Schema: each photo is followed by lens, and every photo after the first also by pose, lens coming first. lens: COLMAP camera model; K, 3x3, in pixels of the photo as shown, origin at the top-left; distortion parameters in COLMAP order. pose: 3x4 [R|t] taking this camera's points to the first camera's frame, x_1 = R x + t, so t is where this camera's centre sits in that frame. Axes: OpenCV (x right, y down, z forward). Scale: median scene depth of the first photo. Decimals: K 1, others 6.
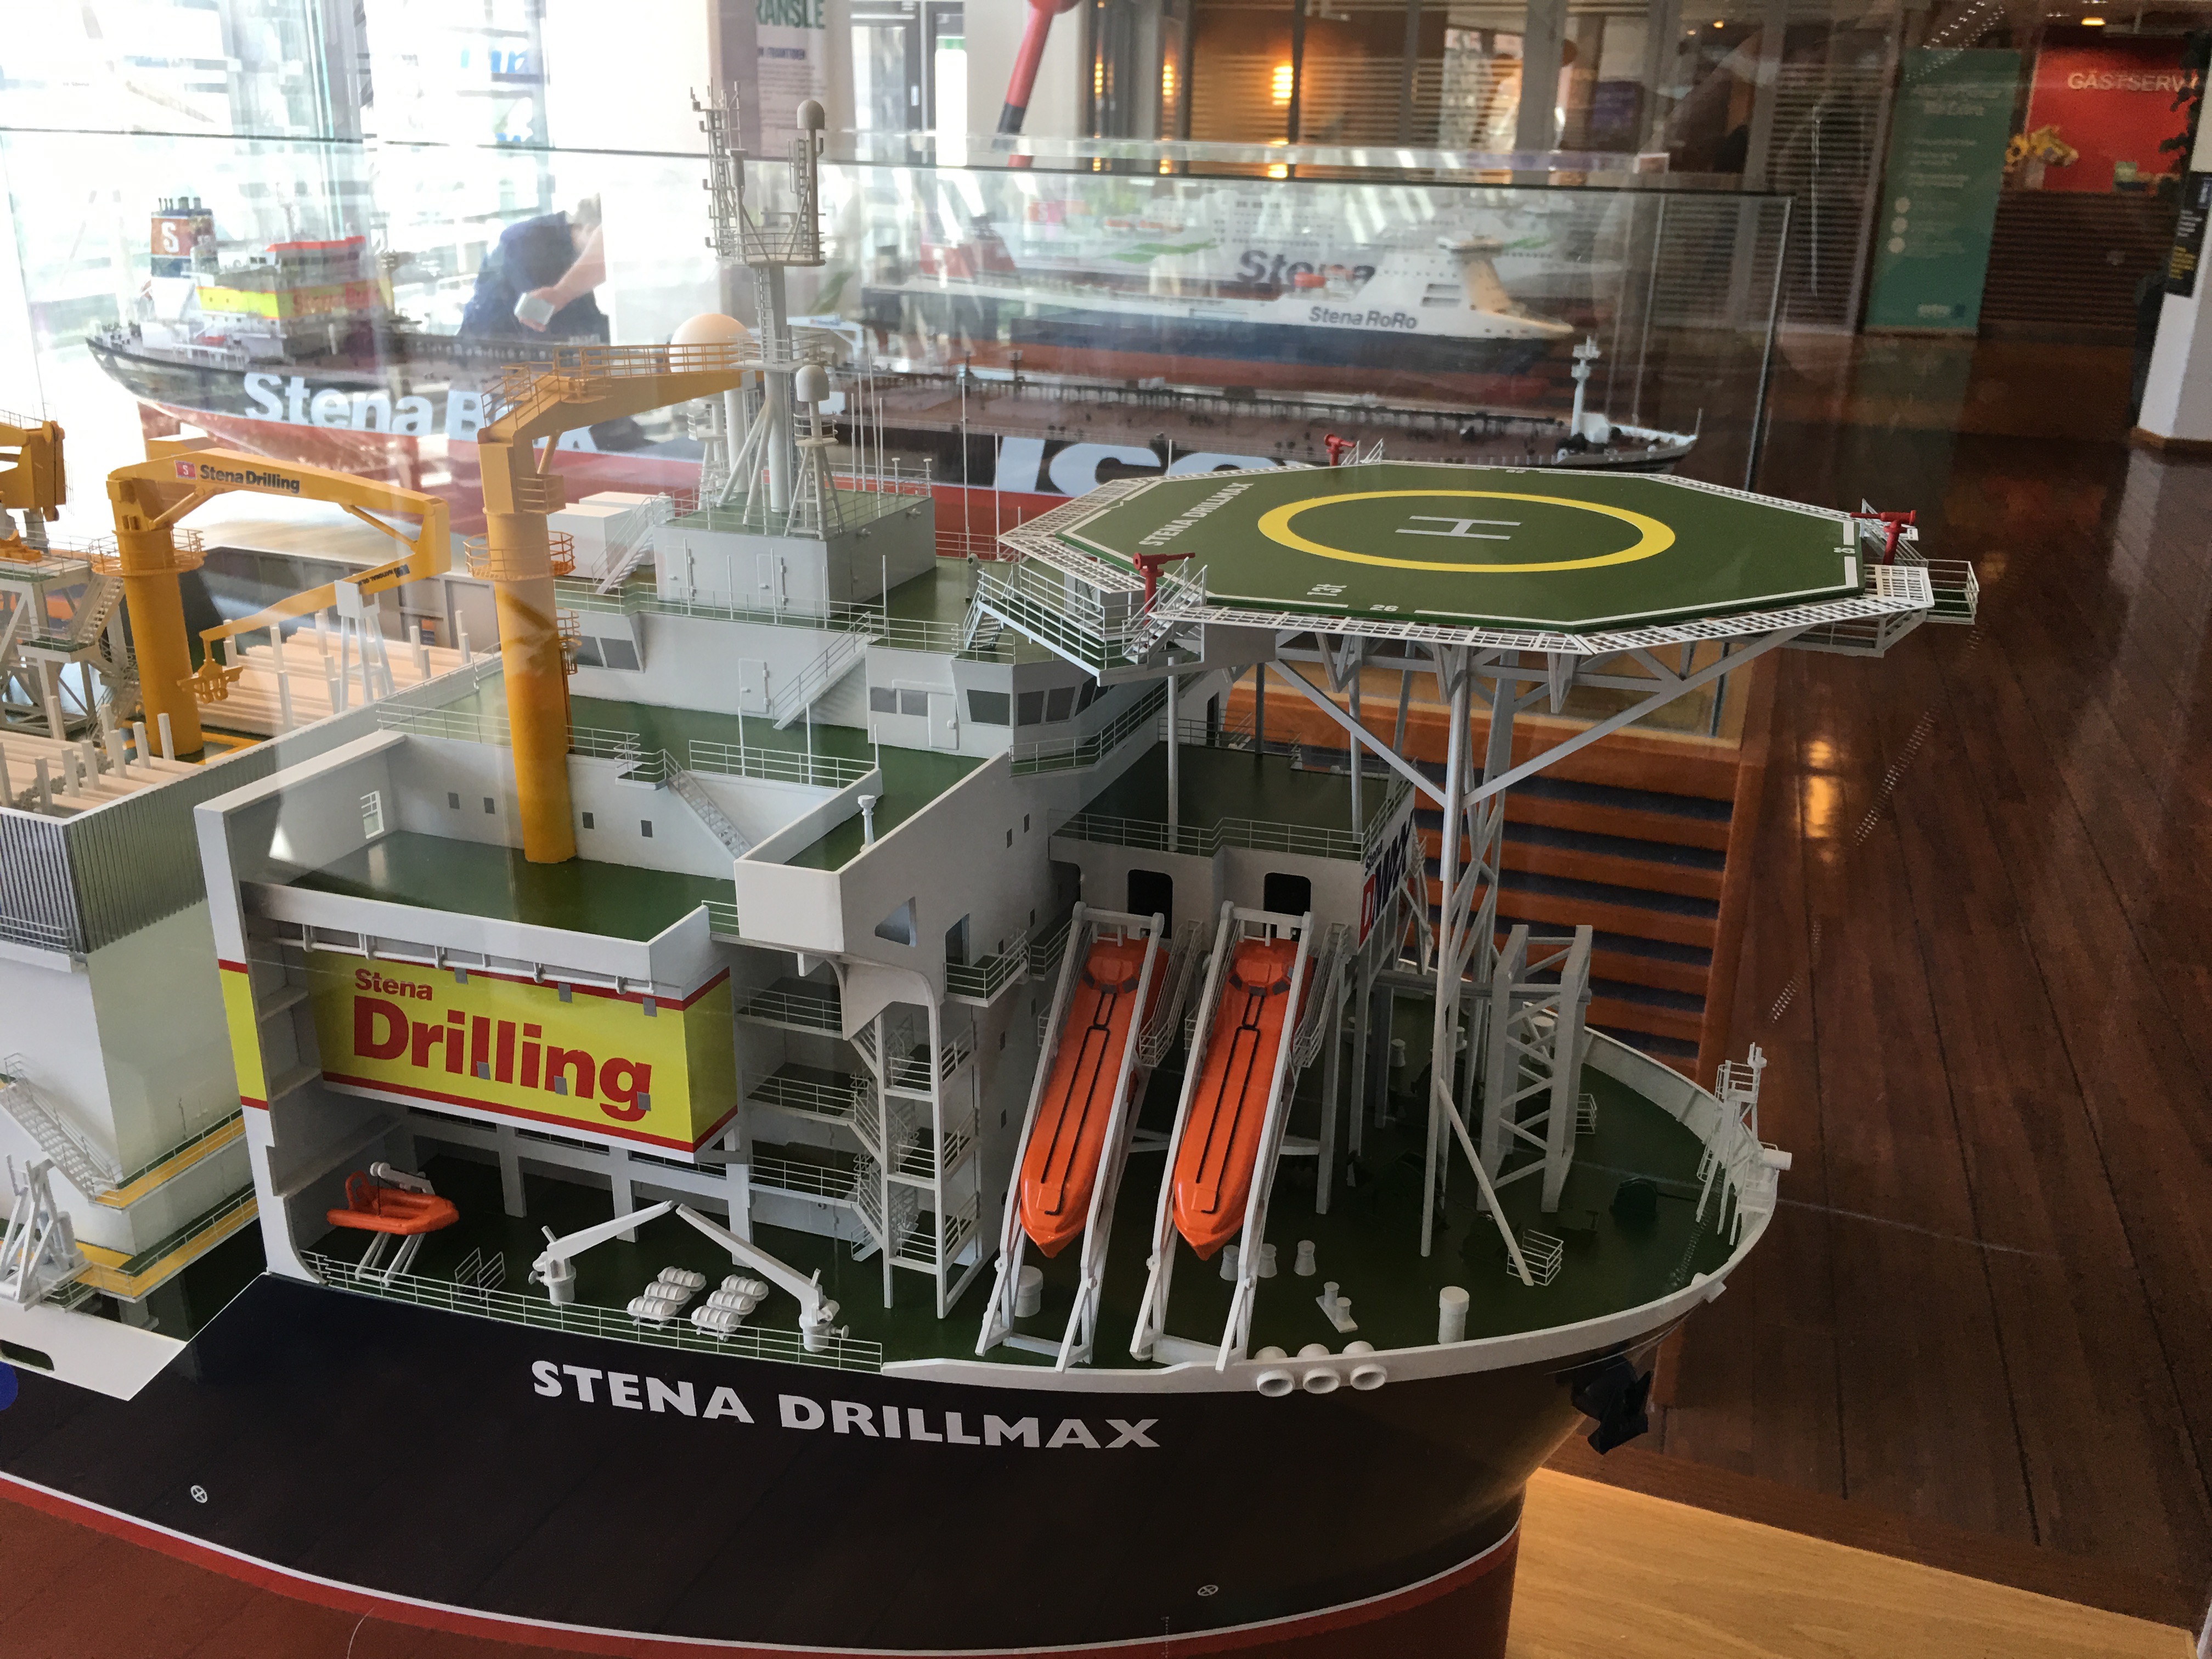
lens RADIAL K [[1854.9, 0, 1112.4], [0, 1854.9, 795.4], [0, 0, 1]] dist [0.078267, -0.119659]
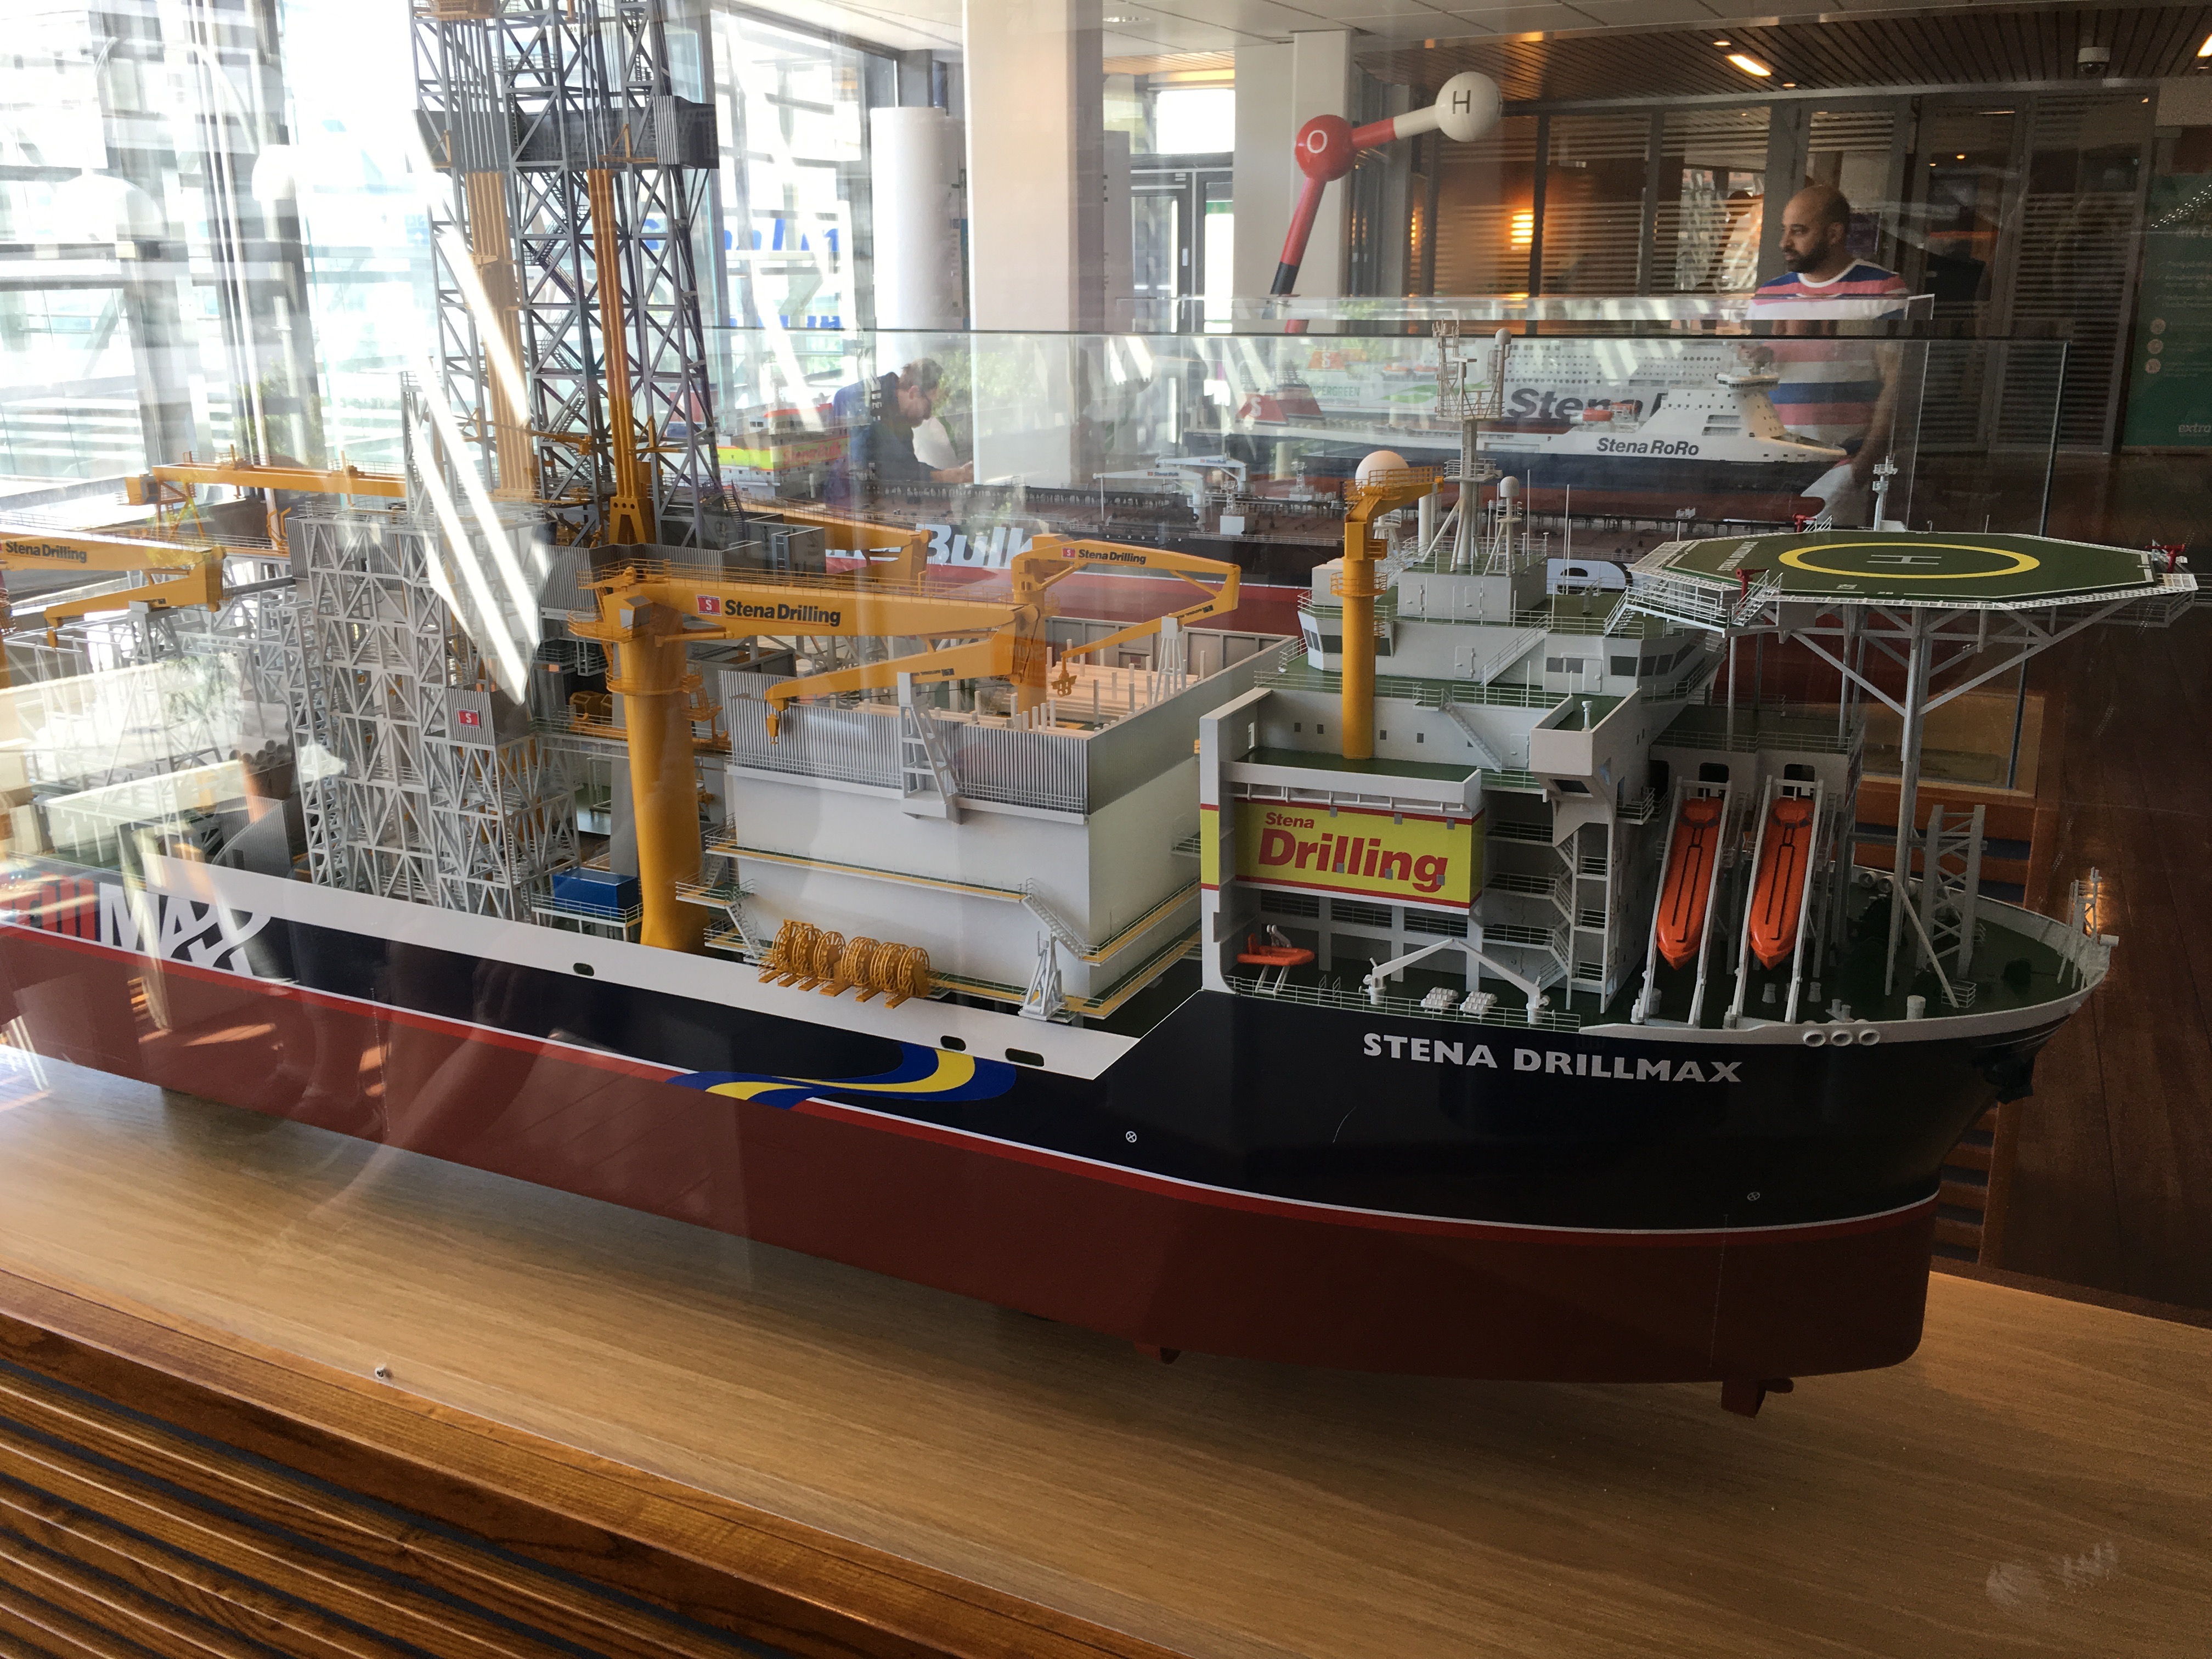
lens RADIAL K [[1854.9, 0, 1112.4], [0, 1854.9, 795.4], [0, 0, 1]] dist [0.078267, -0.119659]
pose [[0.993200, -0.000685, -0.116423, -0.340757], [-0.007592, 0.997473, -0.070636, 0.202165], [0.116177, 0.071039, 0.990685, -0.786800]]
